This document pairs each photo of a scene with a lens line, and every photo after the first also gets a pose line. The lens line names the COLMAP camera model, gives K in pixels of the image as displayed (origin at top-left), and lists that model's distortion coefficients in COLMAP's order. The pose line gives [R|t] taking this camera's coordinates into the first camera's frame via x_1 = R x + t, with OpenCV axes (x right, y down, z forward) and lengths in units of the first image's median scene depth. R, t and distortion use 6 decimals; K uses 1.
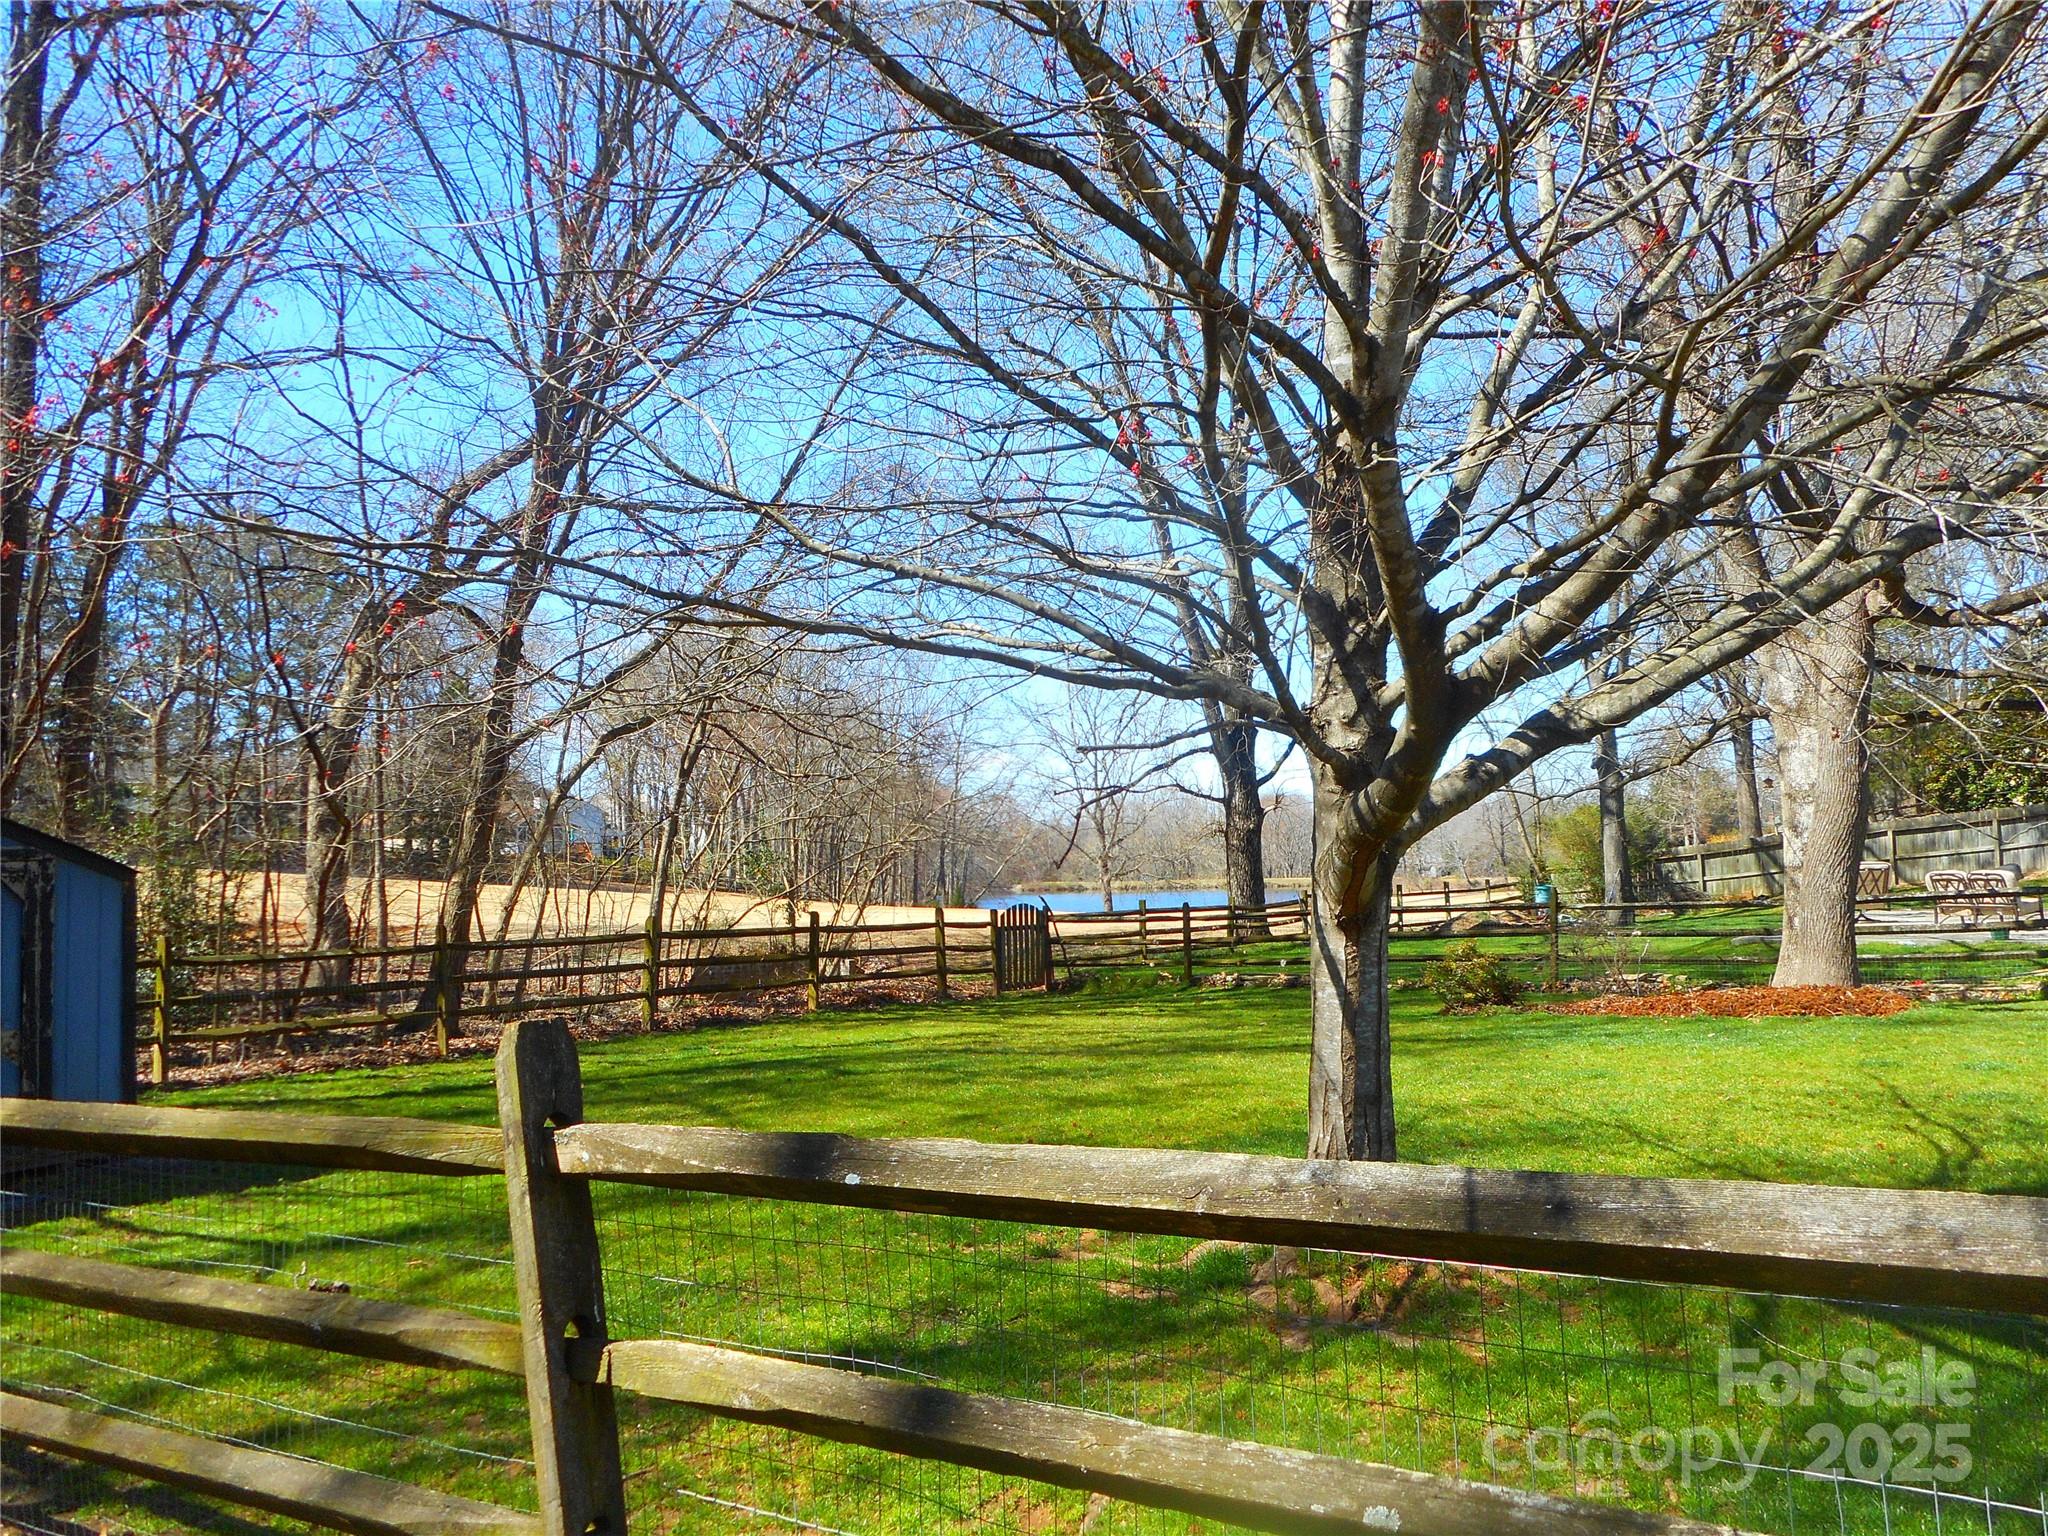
lens RADIAL K [[1505.4, 0, 1024.0], [0, 1505.4, 768.0], [0, 0, 1]] dist [-0.003769, -0.004417]
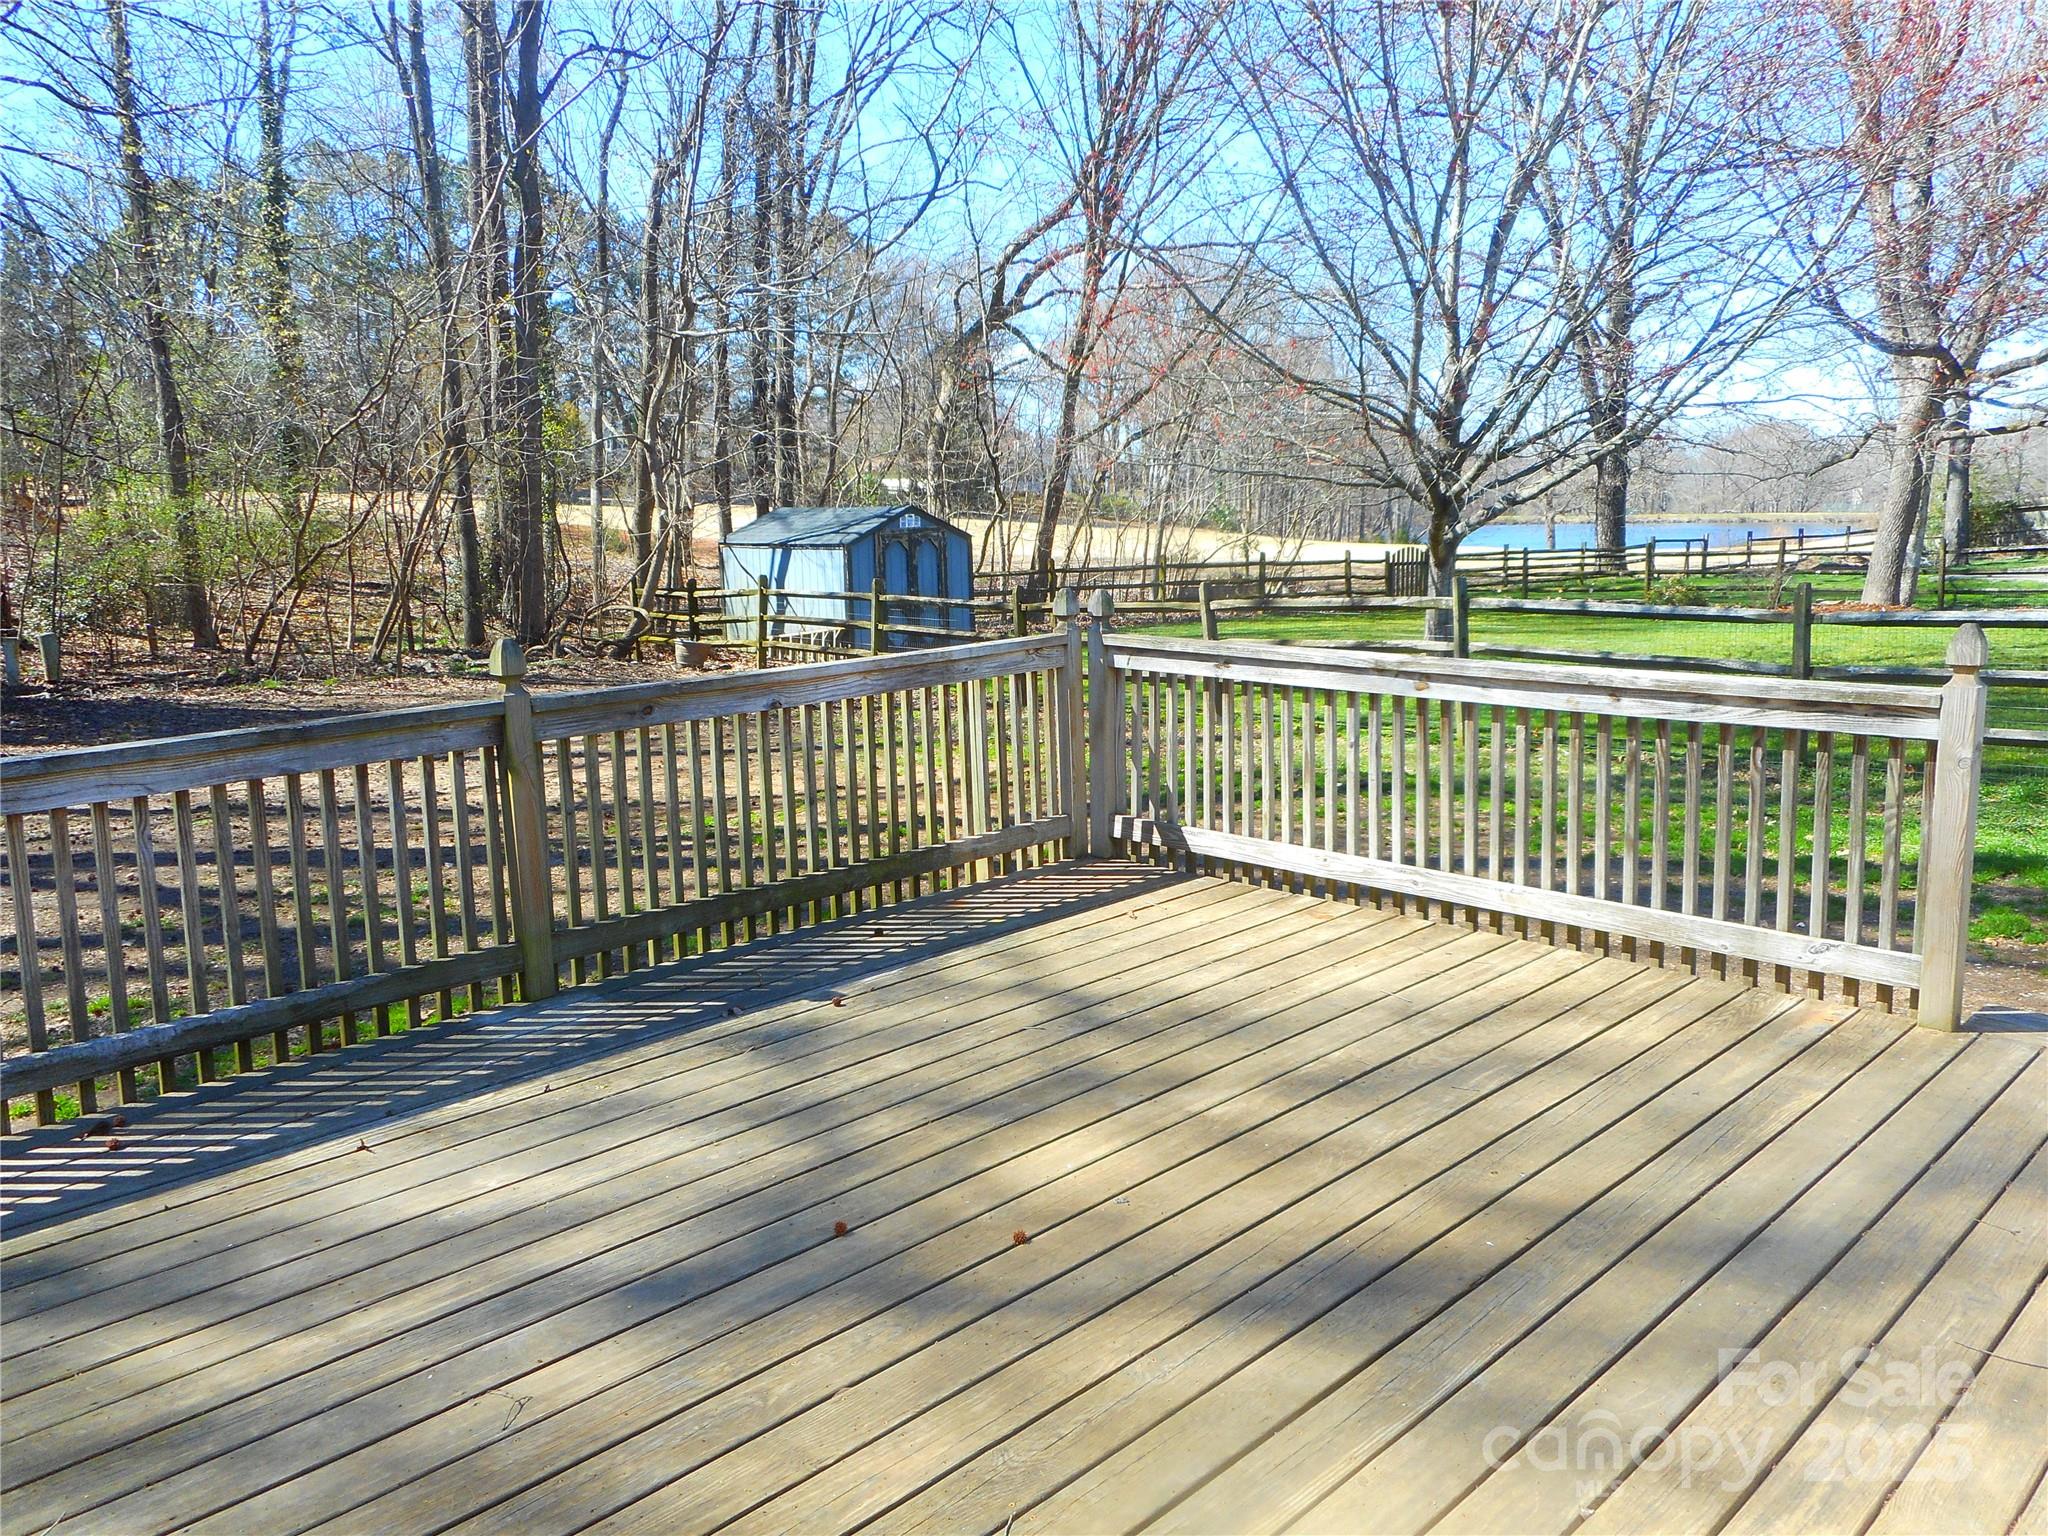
lens RADIAL K [[1505.4, 0, 1024.0], [0, 1505.4, 768.0], [0, 0, 1]] dist [-0.003769, -0.004417]
pose [[0.956571, 0.051891, -0.286844, 0.072338], [0.018839, 0.970966, 0.238474, -0.055414], [0.290890, -0.233521, 0.927821, -0.496581]]
